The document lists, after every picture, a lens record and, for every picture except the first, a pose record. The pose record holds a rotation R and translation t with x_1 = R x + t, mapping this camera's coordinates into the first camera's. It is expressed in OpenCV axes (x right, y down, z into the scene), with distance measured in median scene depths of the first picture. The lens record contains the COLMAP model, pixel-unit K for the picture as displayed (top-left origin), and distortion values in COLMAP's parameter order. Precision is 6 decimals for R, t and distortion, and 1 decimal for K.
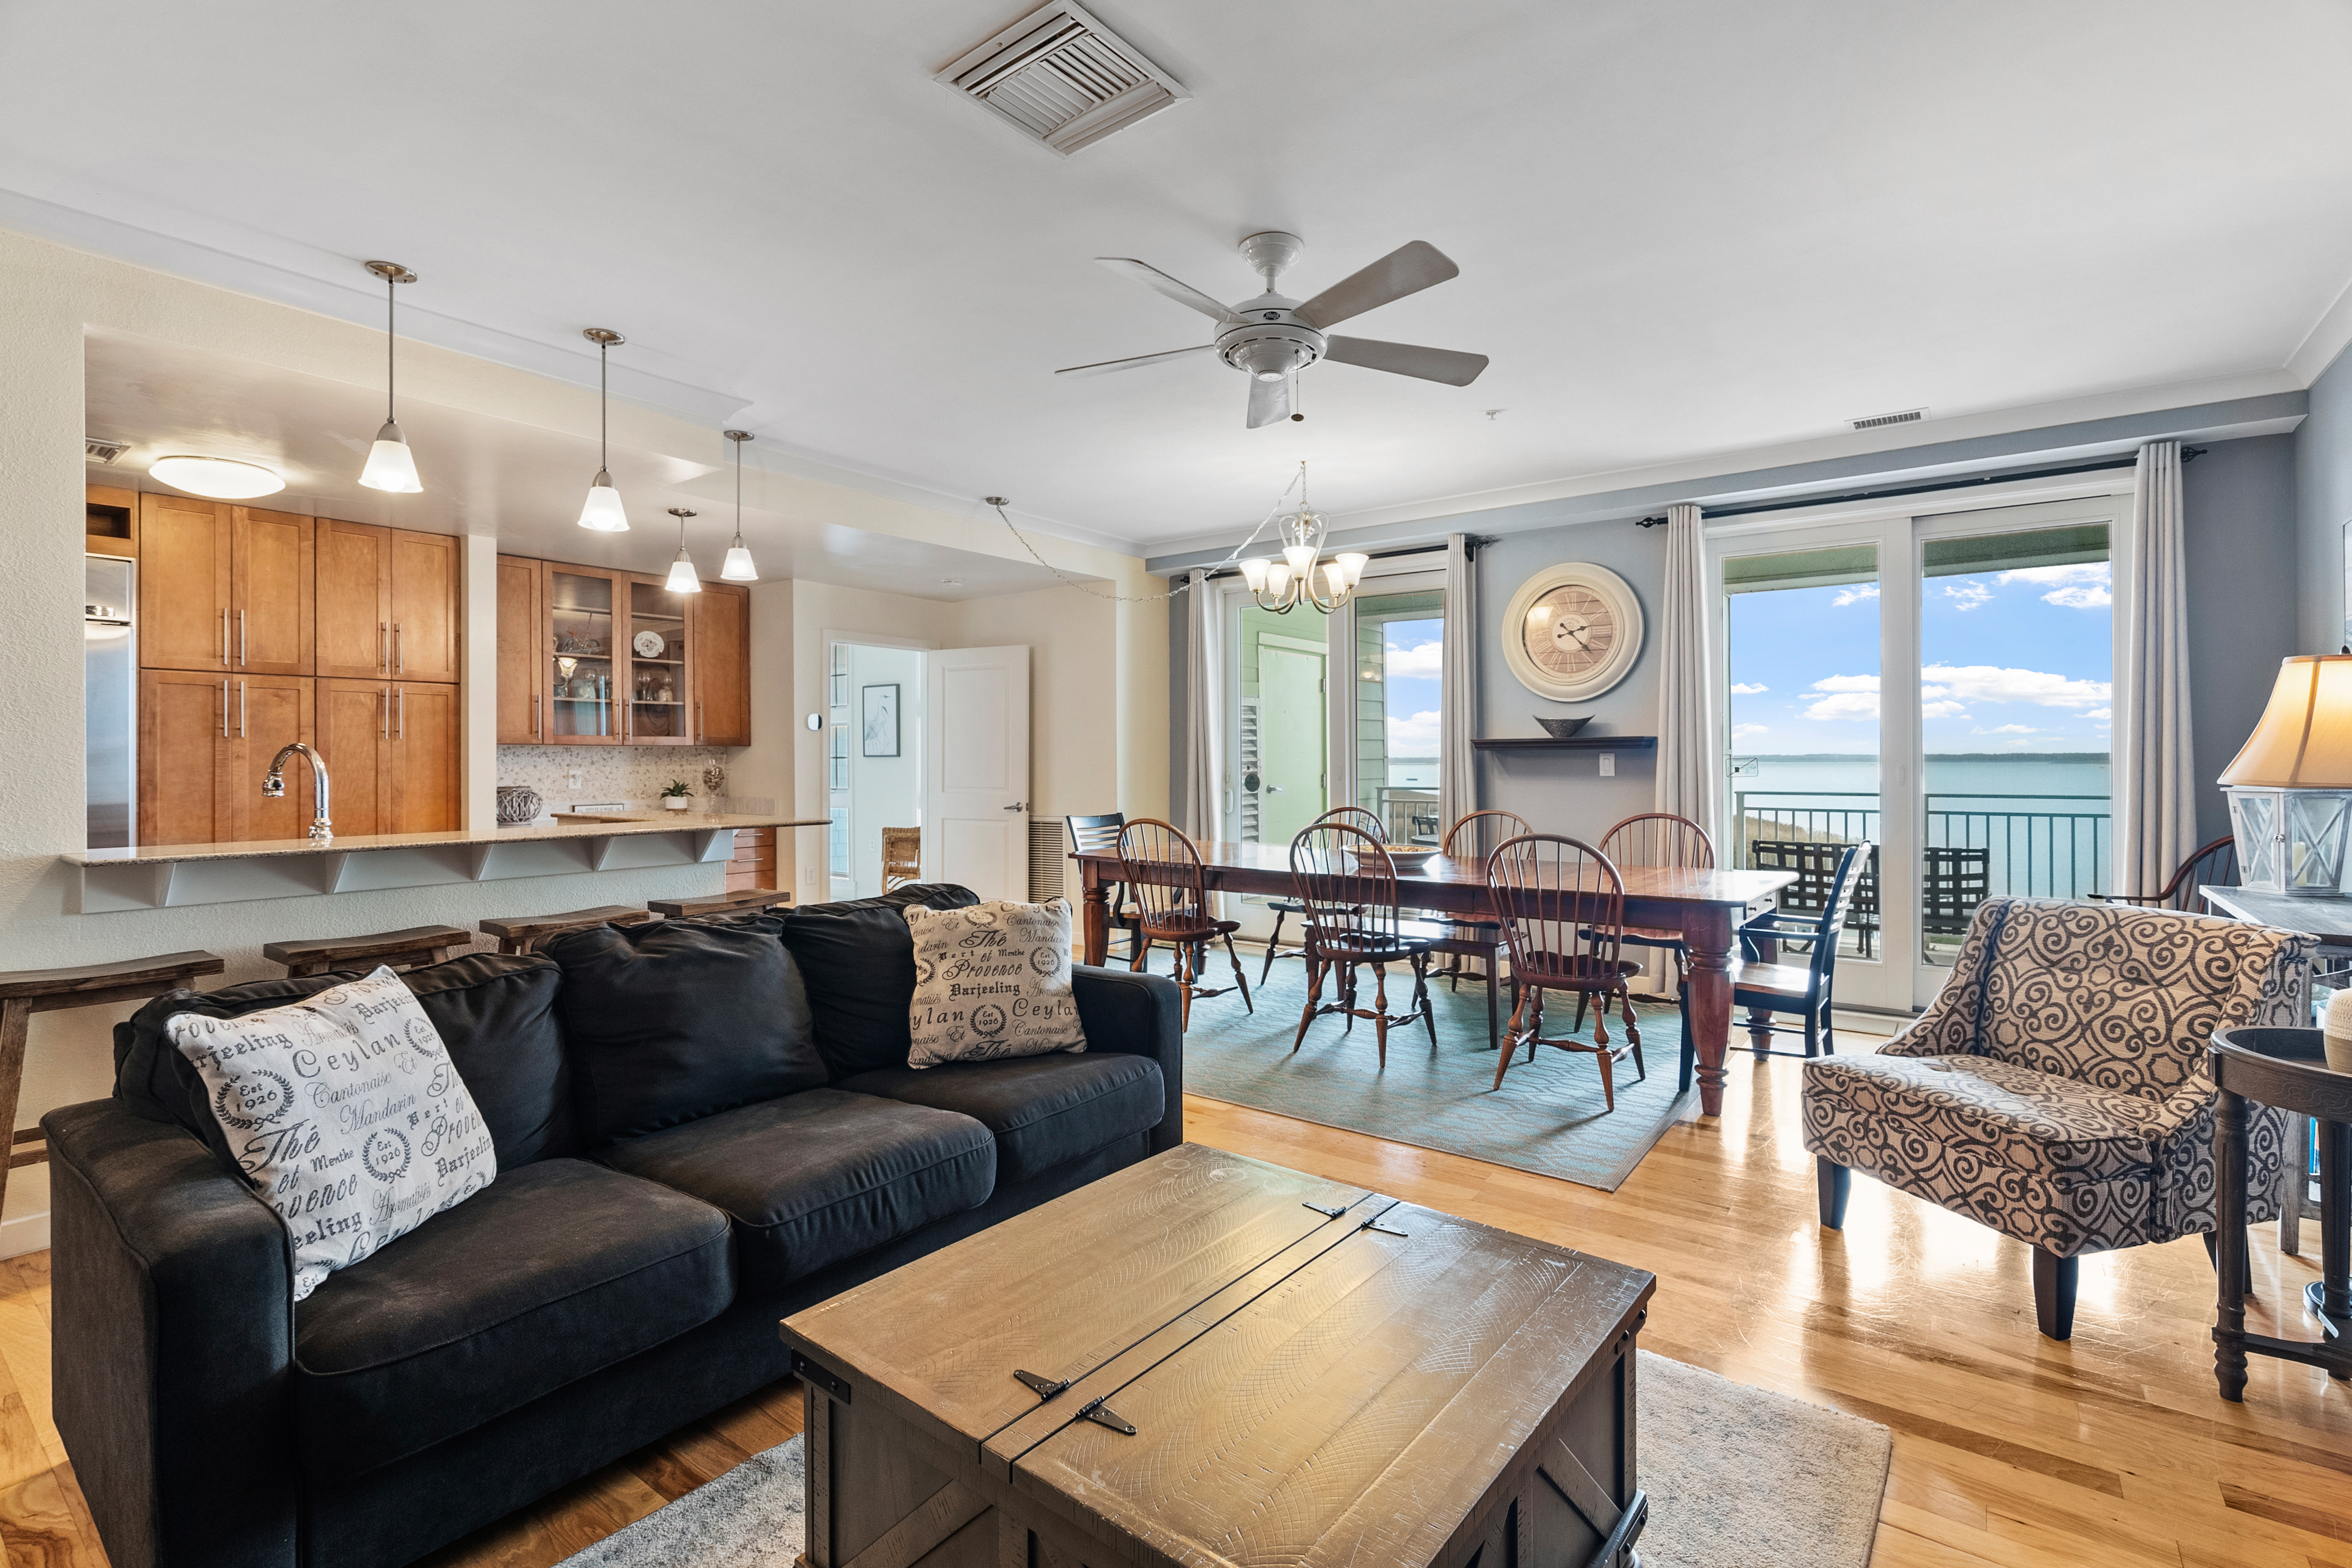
lens RADIAL K [[1072.5, 0, 1179.8], [0, 1072.5, 758.3], [0, 0, 1]] dist [-0.007009, 0.003114]
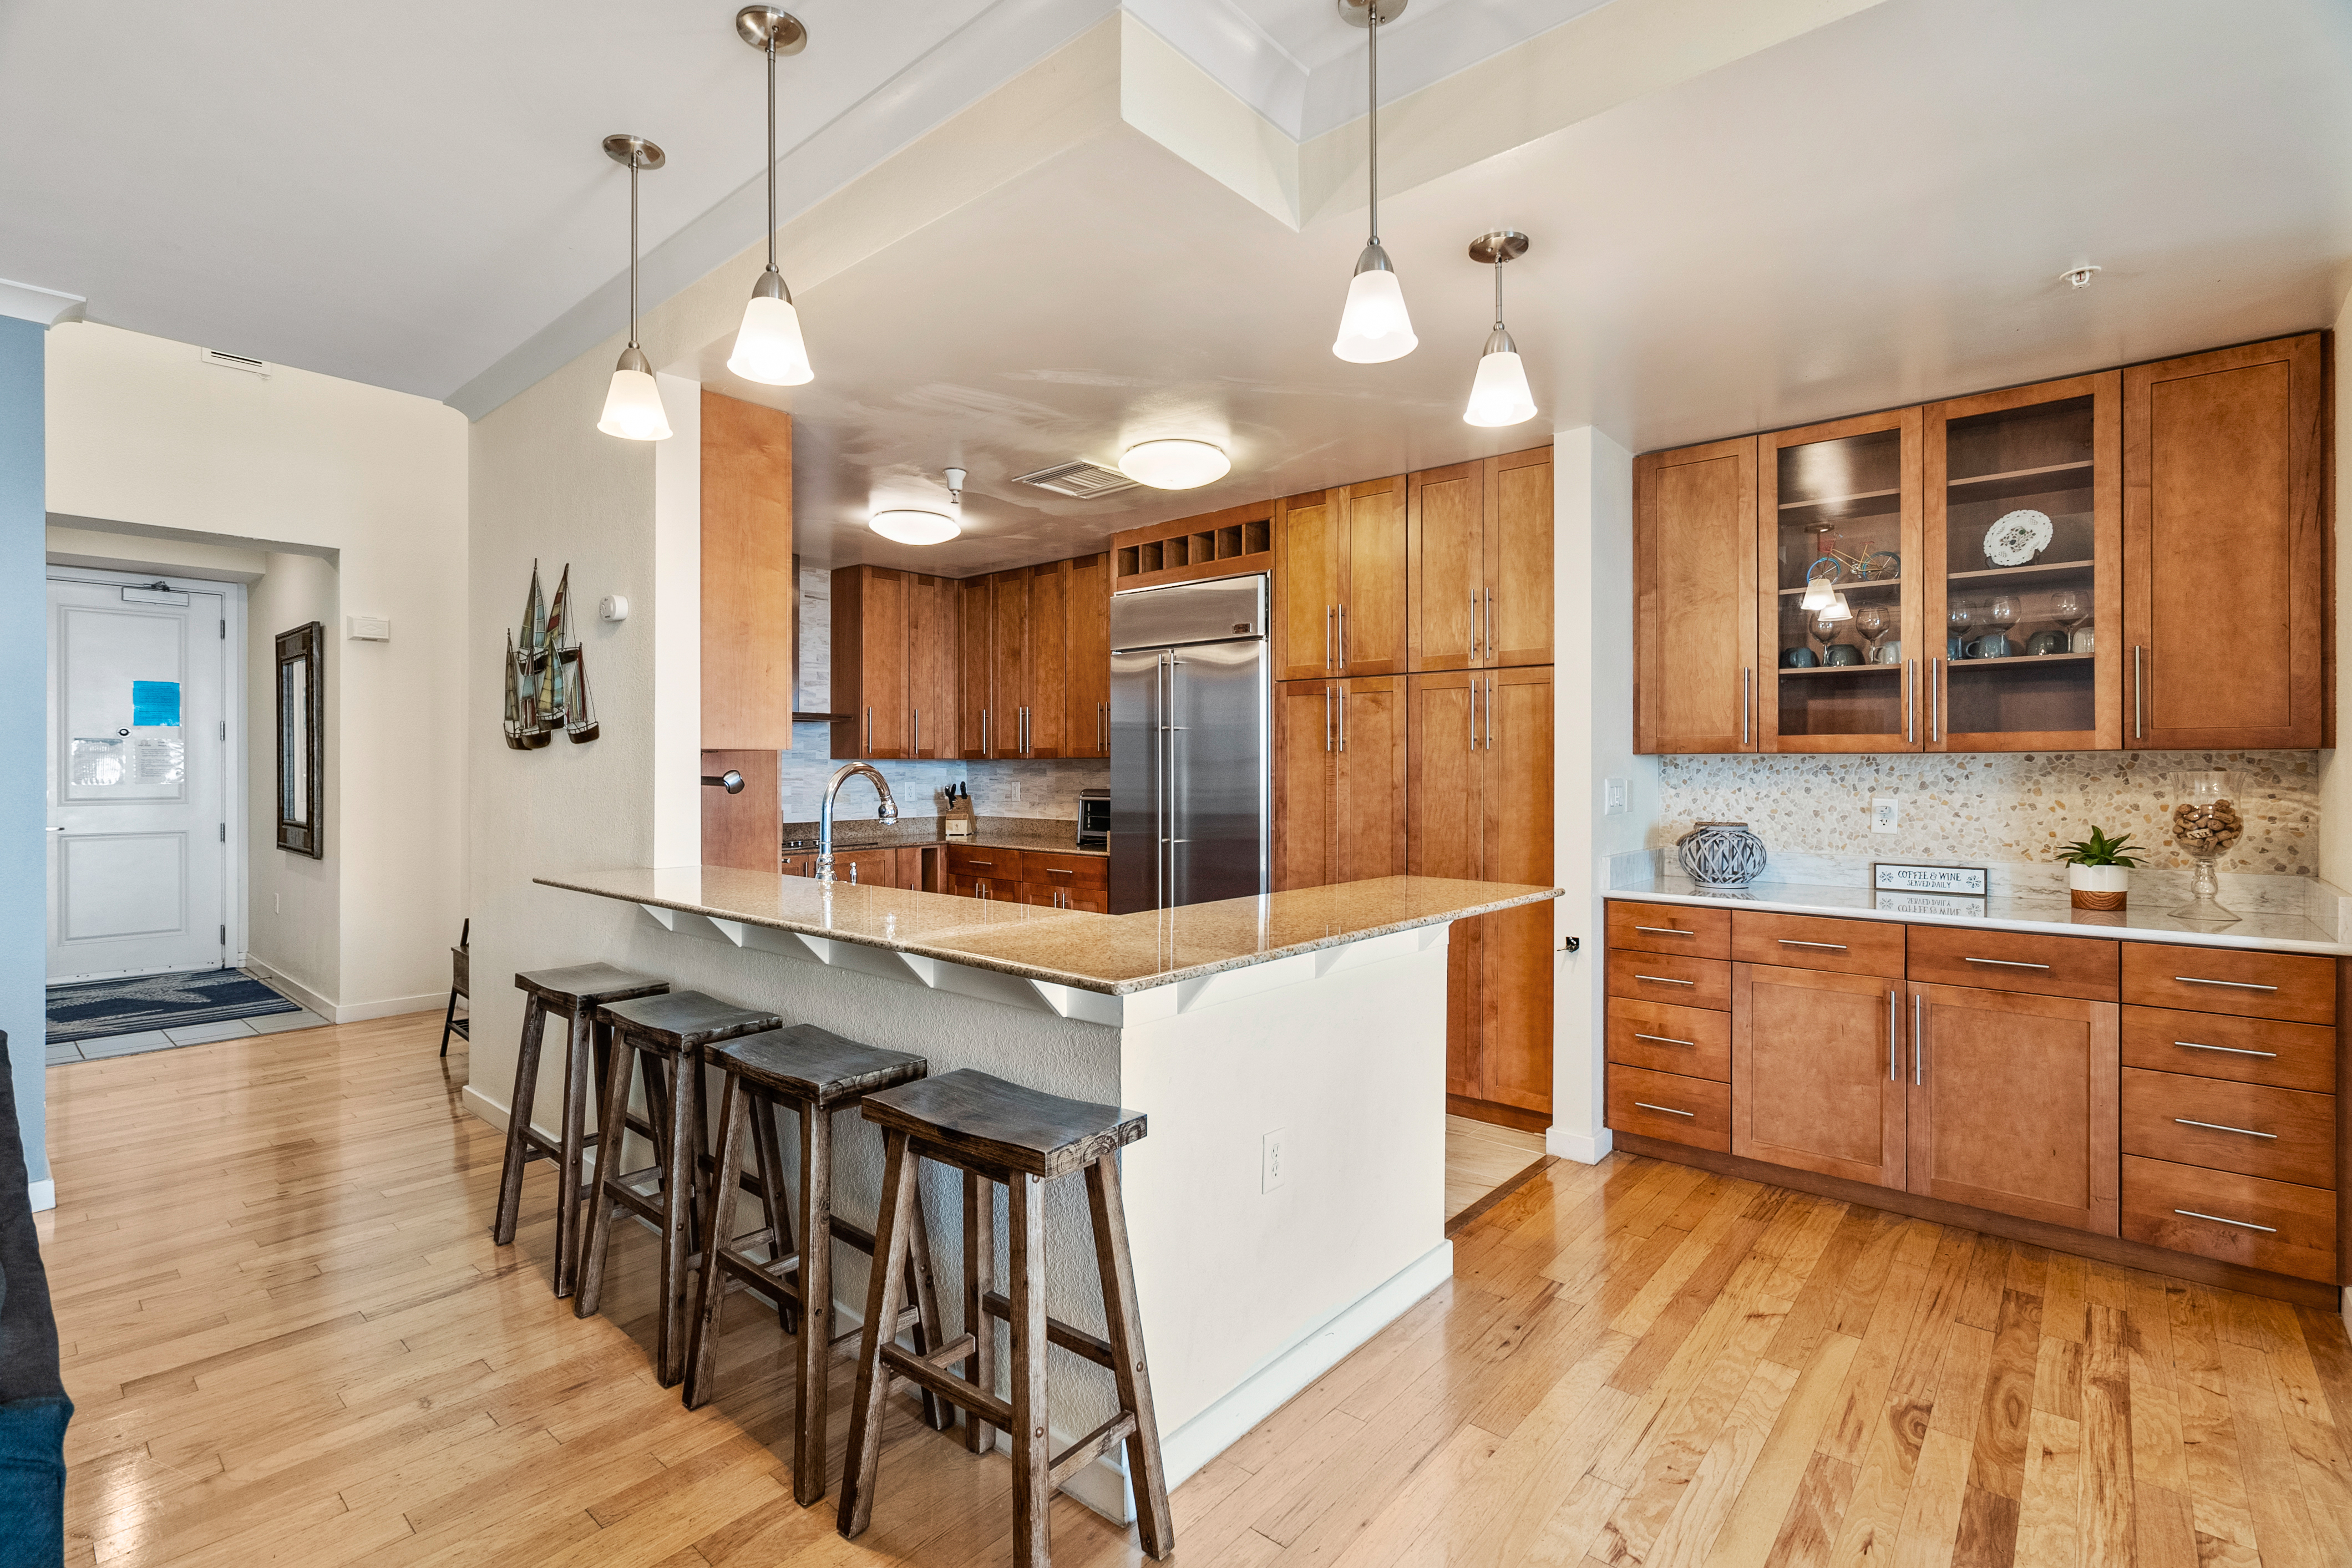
lens RADIAL K [[1072.5, 0, 1176.0], [0, 1072.5, 767.8], [0, 0, 1]] dist [-0.007009, 0.003114]
pose [[-0.070790, 0.003857, -0.997484, 0.005206], [-0.001013, 0.999992, 0.003938, -0.008893], [0.997491, 0.001289, -0.070785, 0.905072]]
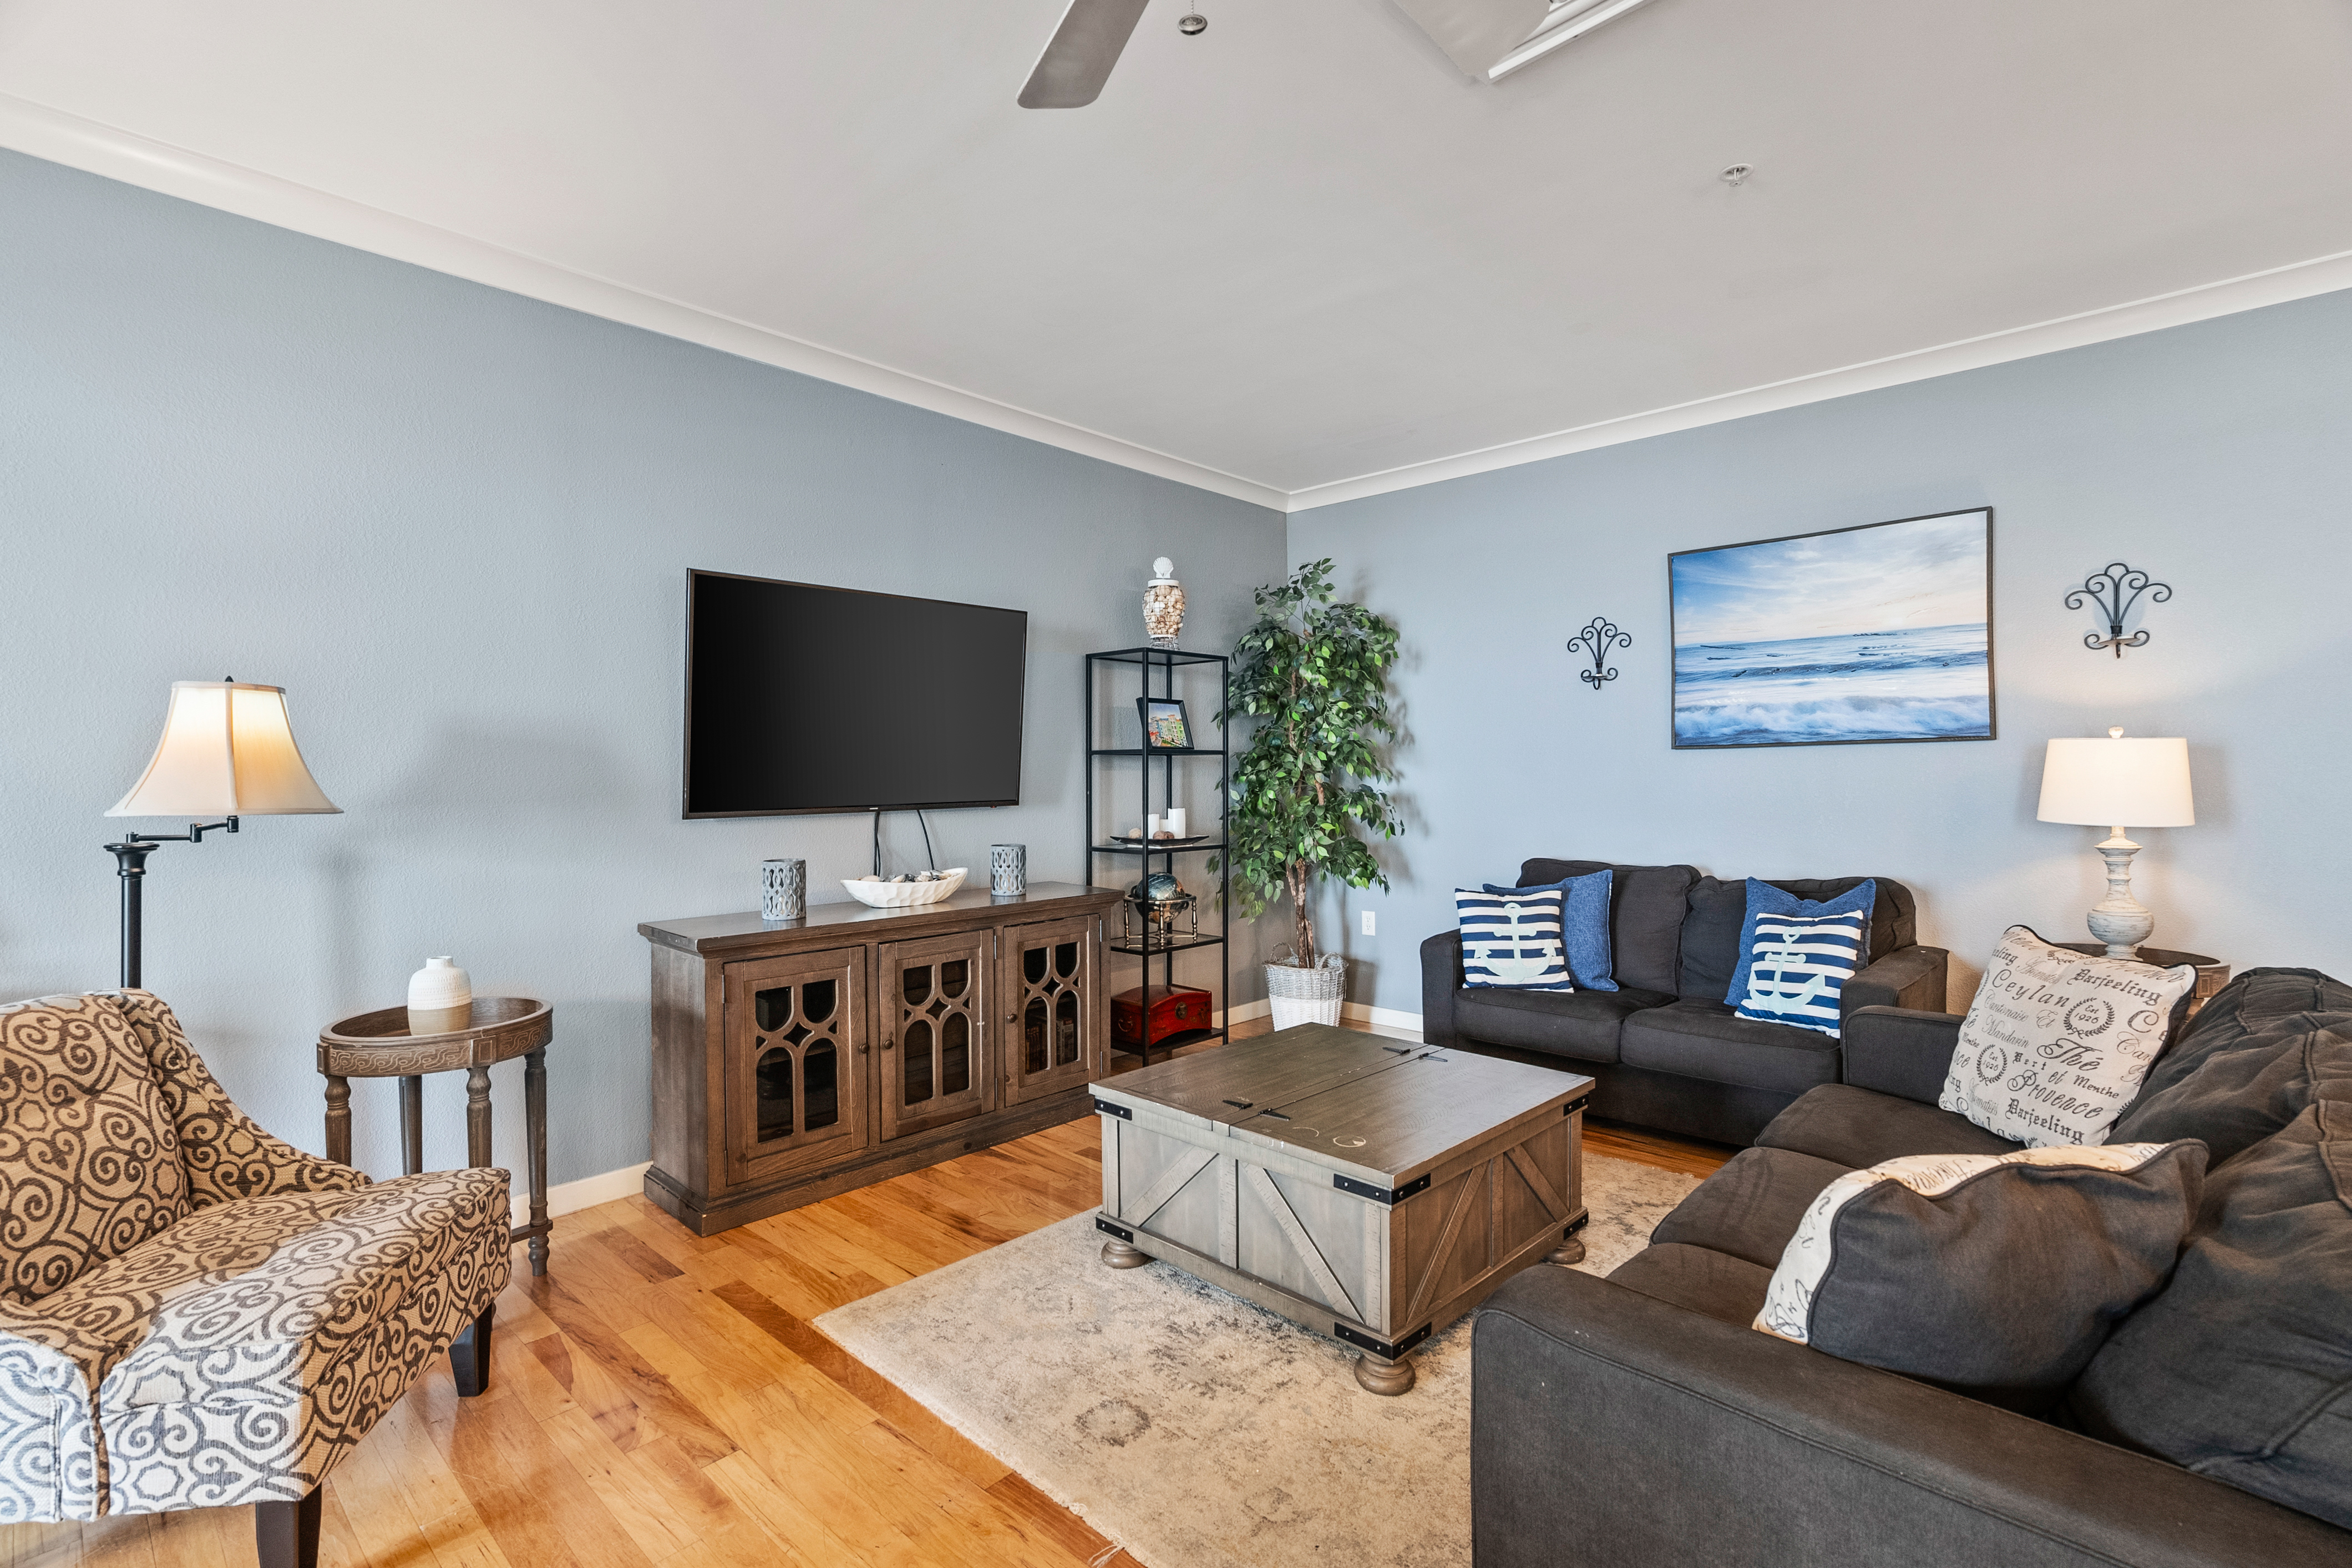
lens RADIAL K [[1072.5, 0, 1178.5], [0, 1072.5, 781.3], [0, 0, 1]] dist [-0.007009, 0.003114]
pose [[-0.995080, 0.013475, 0.098155, 0.044771], [0.014456, 0.999852, 0.009286, -0.000743], [-0.098016, 0.010659, -0.995128, 0.863129]]
